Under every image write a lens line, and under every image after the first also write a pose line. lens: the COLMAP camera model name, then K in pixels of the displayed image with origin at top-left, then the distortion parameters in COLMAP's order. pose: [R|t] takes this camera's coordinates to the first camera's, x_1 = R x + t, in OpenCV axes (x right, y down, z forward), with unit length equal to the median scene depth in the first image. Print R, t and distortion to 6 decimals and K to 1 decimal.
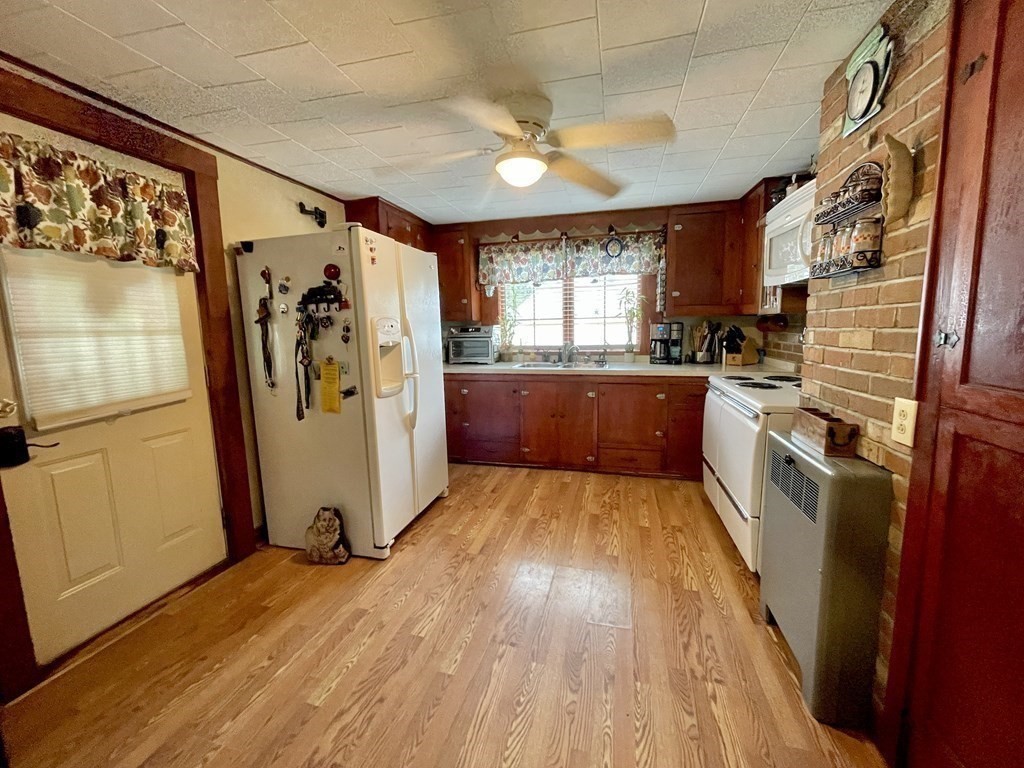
lens RADIAL K [[416.7, 0, 510.7], [0, 416.7, 382.1], [0, 0, 1]] dist [-0.004020, 0.001760]
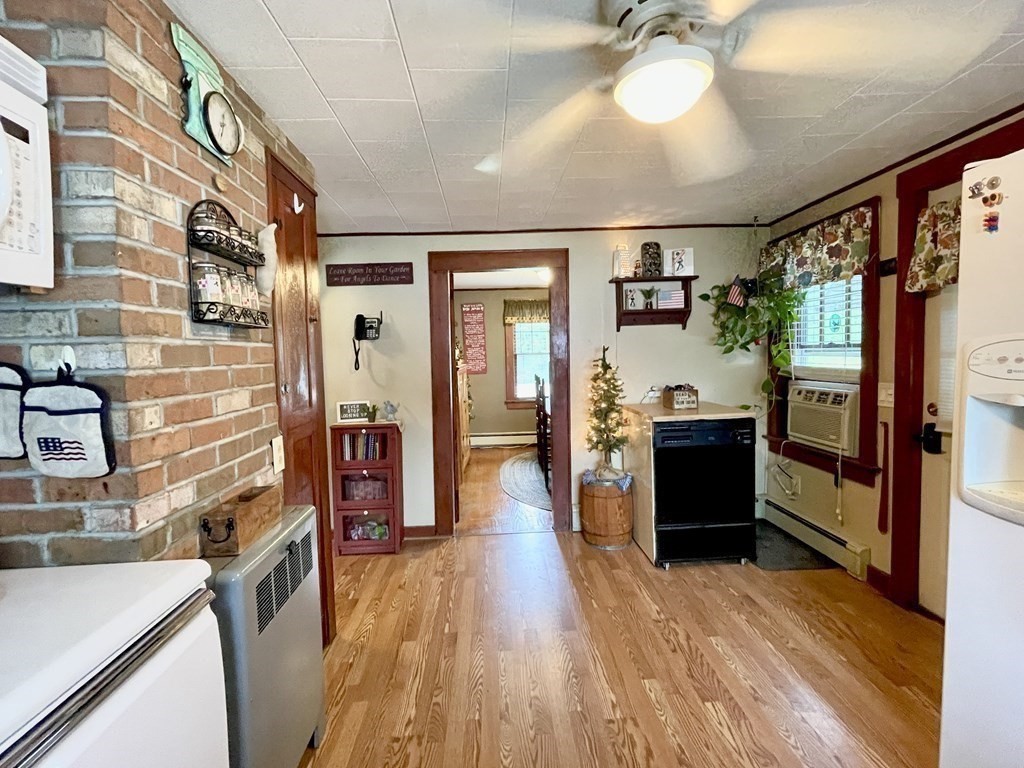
lens RADIAL K [[477.1, 0, 515.3], [0, 477.1, 381.4], [0, 0, 1]] dist [-0.001951, -0.000097]
pose [[-0.950892, 0.058498, -0.303946, 0.233883], [0.000059, 0.982013, 0.188814, -0.138652], [0.309524, 0.179524, -0.933791, 0.878223]]
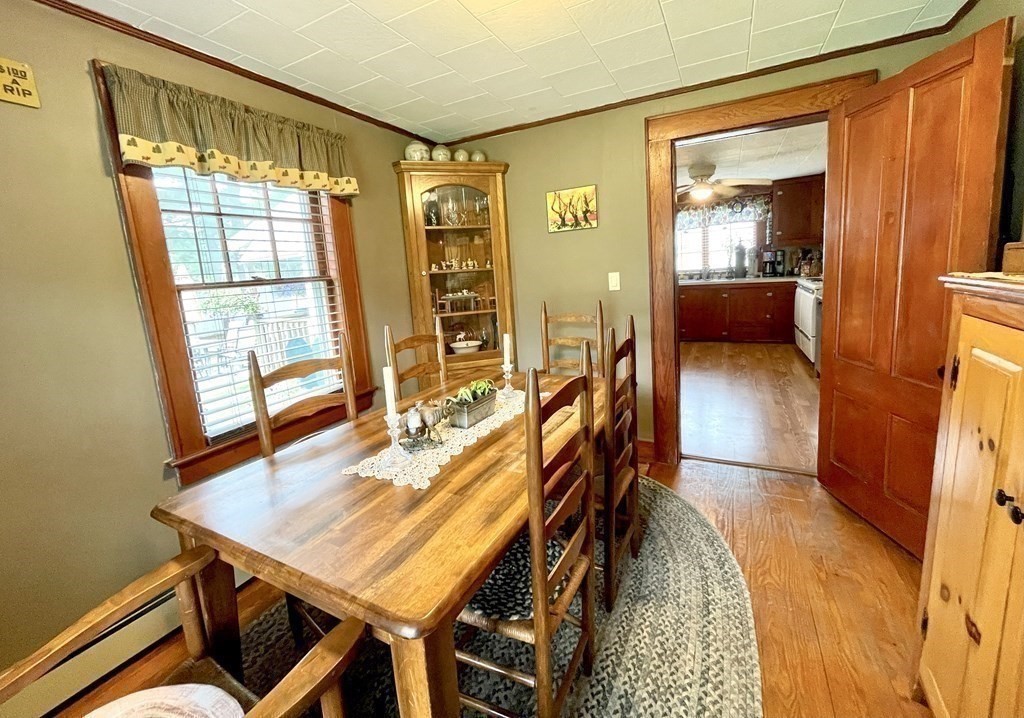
lens RADIAL K [[417.9, 0, 510.5], [0, 417.9, 329.5], [0, 0, 1]] dist [-0.014839, -0.000050]
pose [[0.973462, -0.016510, -0.228252, -0.281832], [0.021691, 0.999560, 0.020211, 0.118157], [0.227818, -0.024625, 0.973392, -0.888842]]
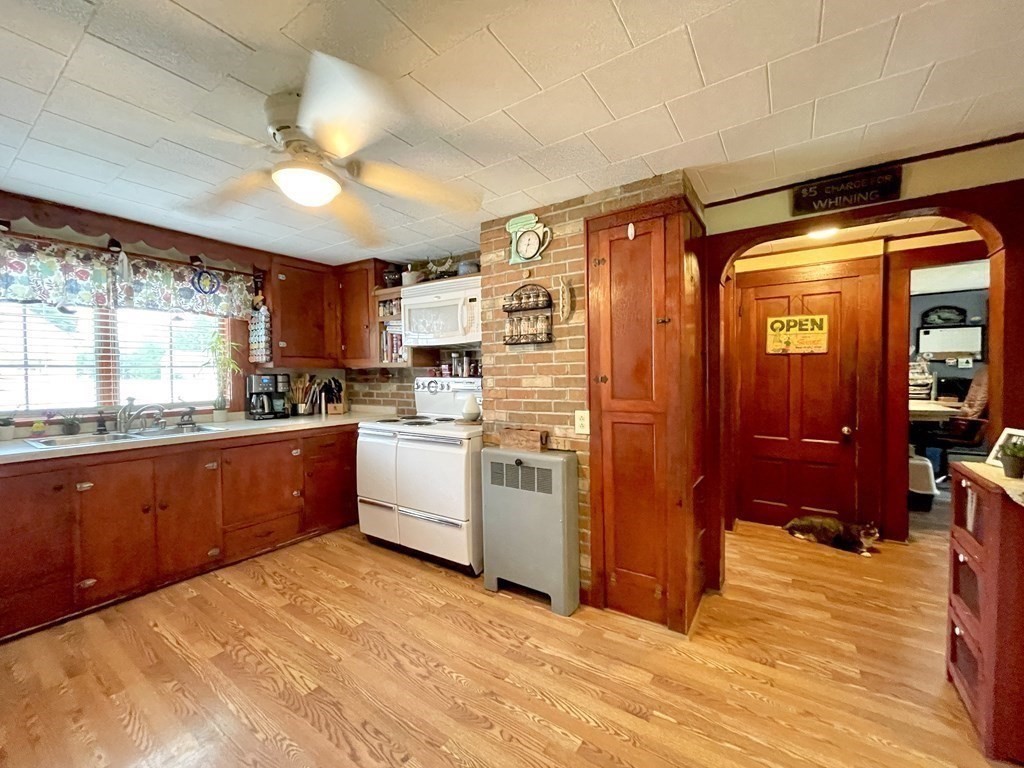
lens RADIAL K [[416.7, 0, 509.3], [0, 416.7, 382.2], [0, 0, 1]] dist [-0.004020, 0.001760]
pose [[0.335548, -0.001629, 0.942022, -0.342885], [0.130118, 0.990493, -0.044635, -0.016478], [-0.932994, 0.137551, 0.332570, 0.220594]]
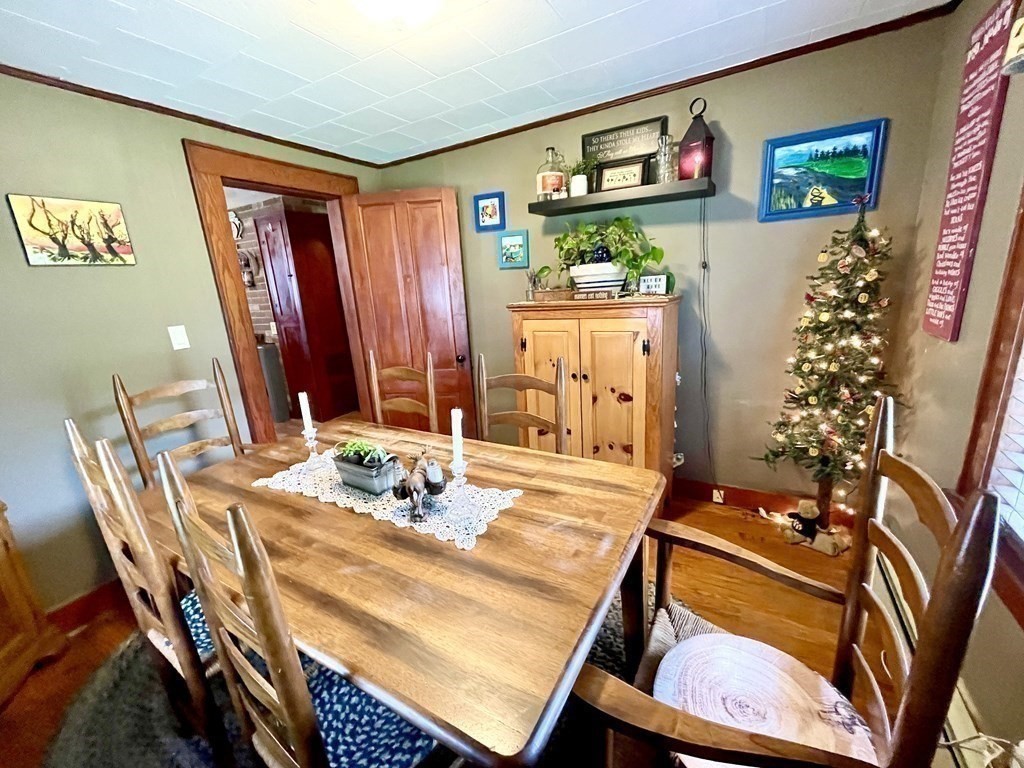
lens RADIAL K [[416.7, 0, 506.7], [0, 416.7, 384.6], [0, 0, 1]] dist [-0.004020, 0.001760]
pose [[0.260602, -0.234557, 0.936520, -0.738916], [0.180544, 0.964766, 0.191392, 0.084020], [-0.948415, 0.119206, 0.293768, -0.702576]]
